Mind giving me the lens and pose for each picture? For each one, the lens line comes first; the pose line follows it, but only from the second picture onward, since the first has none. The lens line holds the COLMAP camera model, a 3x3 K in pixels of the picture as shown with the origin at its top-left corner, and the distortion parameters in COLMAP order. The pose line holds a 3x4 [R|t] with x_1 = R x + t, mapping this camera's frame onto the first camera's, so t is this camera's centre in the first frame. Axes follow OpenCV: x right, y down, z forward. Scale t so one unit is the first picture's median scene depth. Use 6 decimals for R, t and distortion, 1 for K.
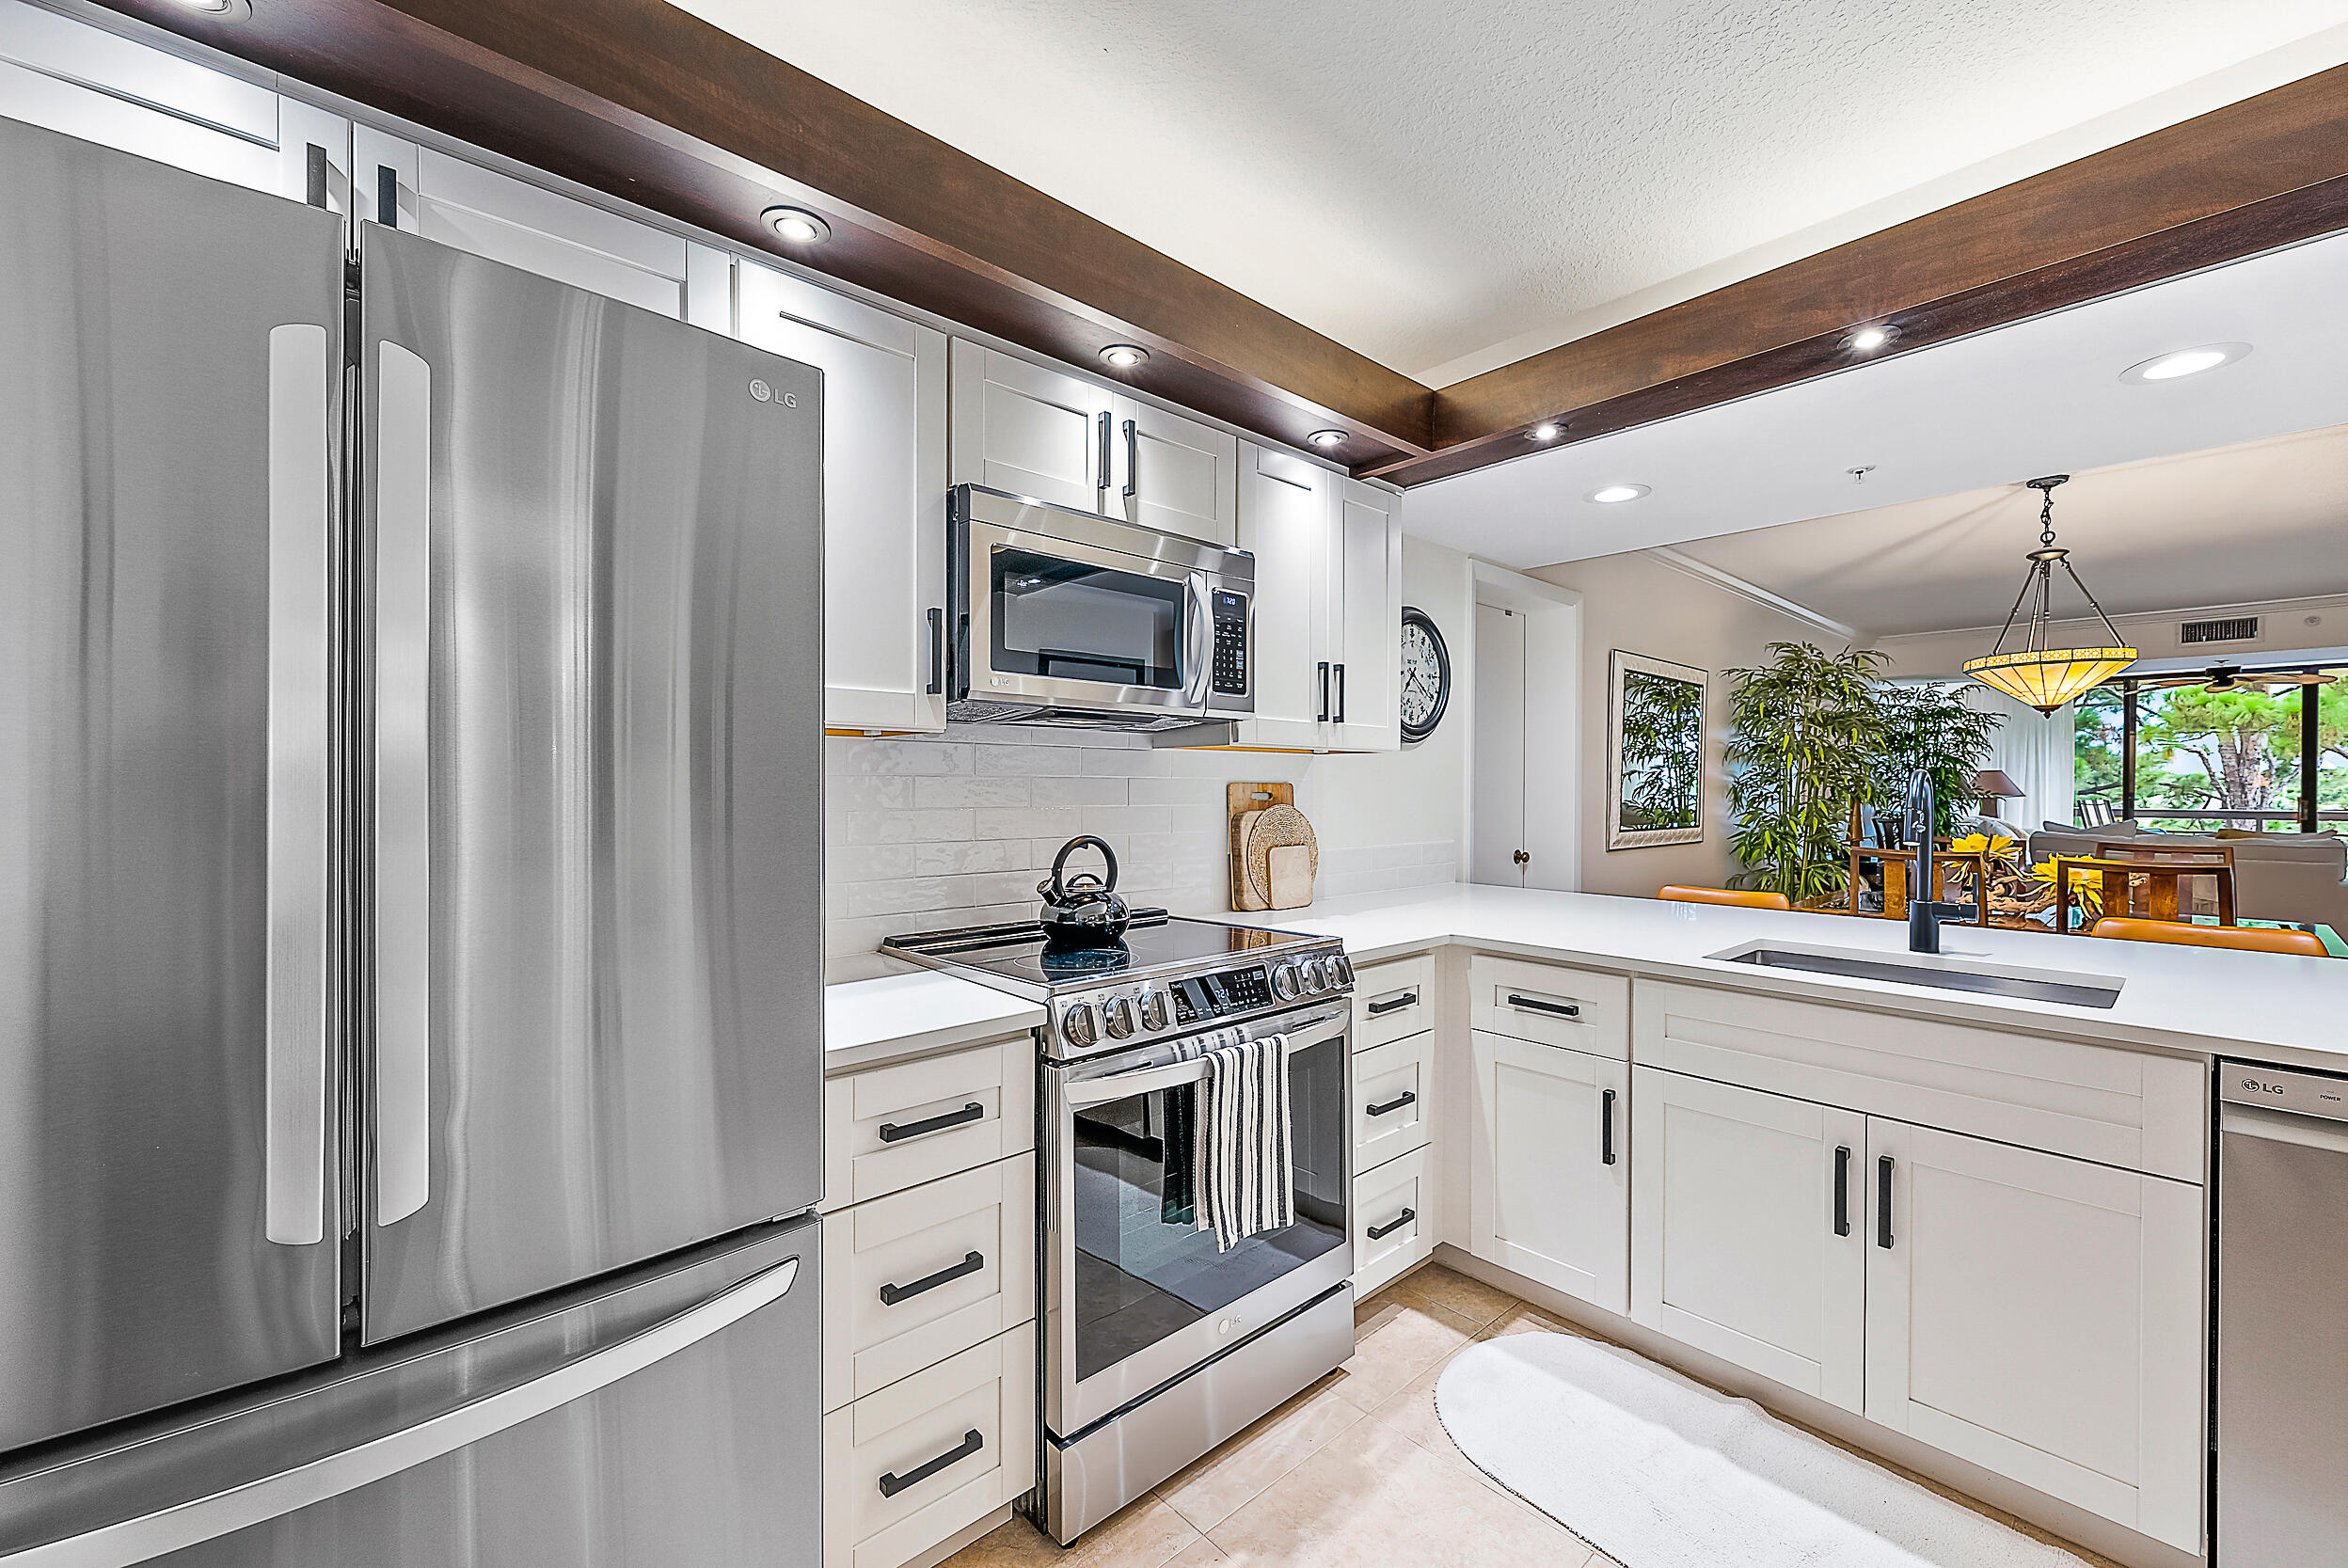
lens RADIAL K [[934.6, 0, 1188.7], [0, 934.6, 790.1], [0, 0, 1]] dist [0.002886, -0.000360]
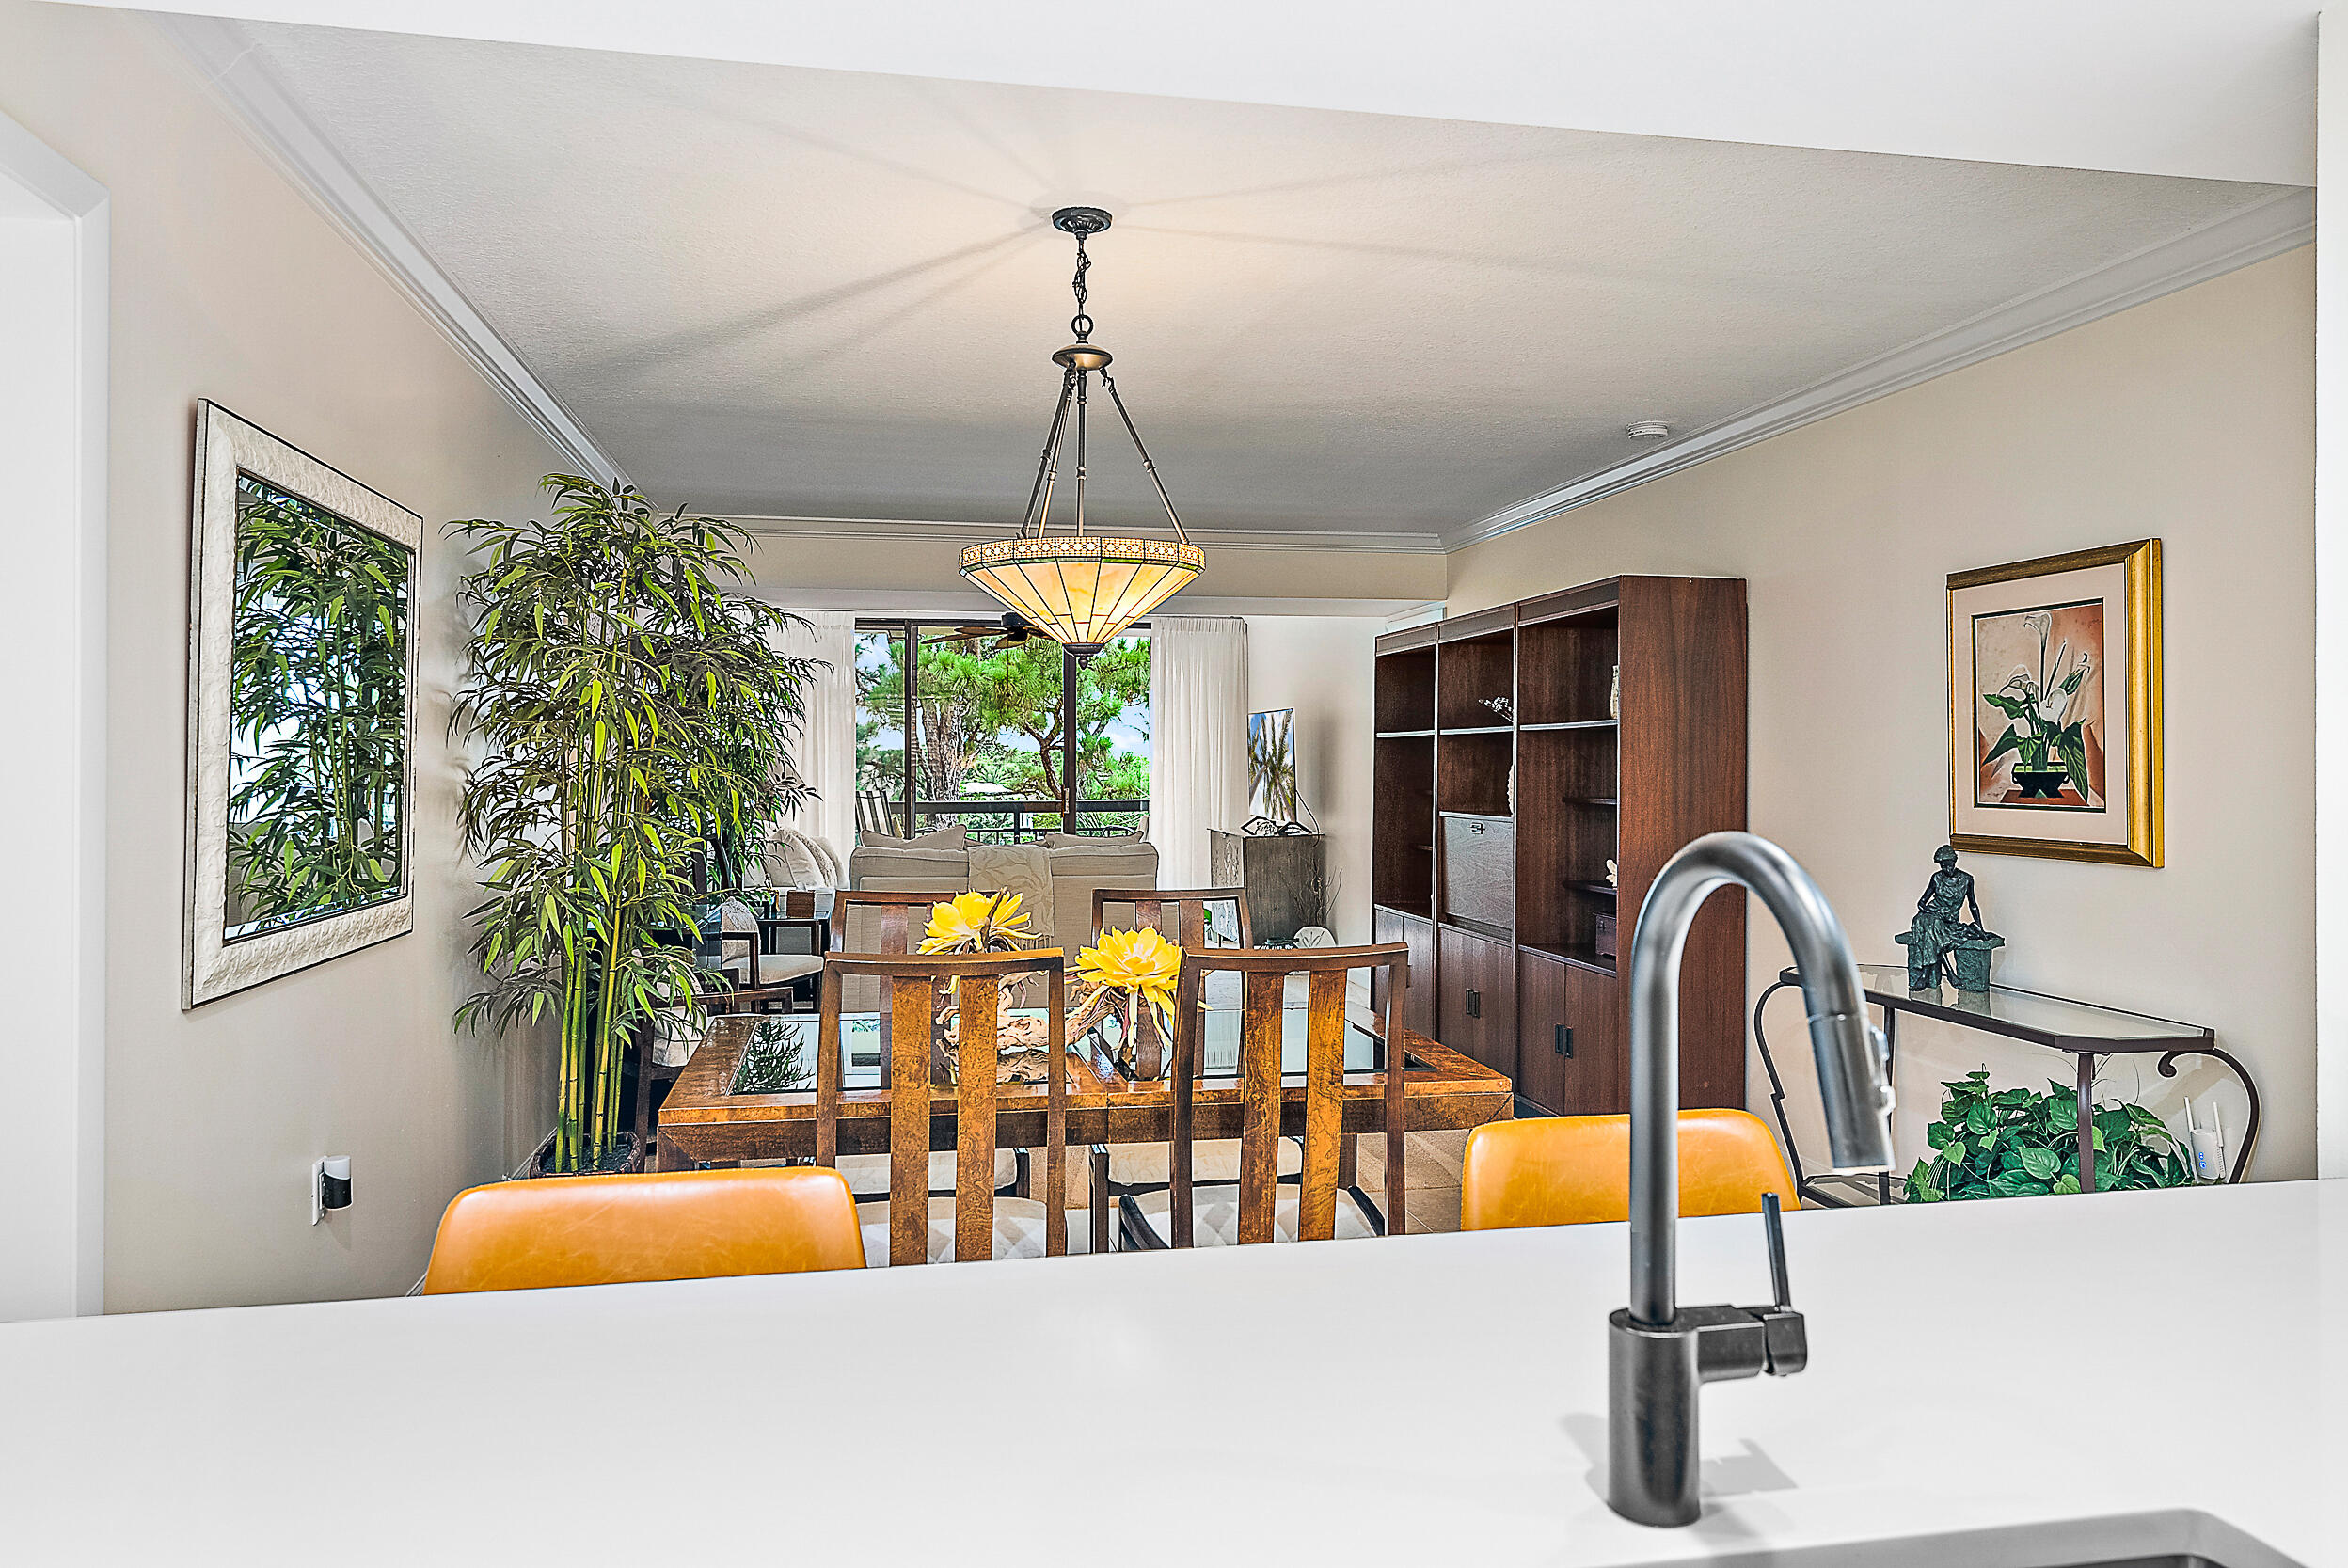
lens RADIAL K [[1567.5, 0, 1177.6], [0, 1567.5, 761.4], [0, 0, 1]] dist [-0.008749, -0.001552]
pose [[0.520009, -0.001419, 0.854160, 0.133732], [0.005658, 0.999982, -0.001783, -0.015778], [-0.854142, 0.005759, 0.520008, 0.348462]]
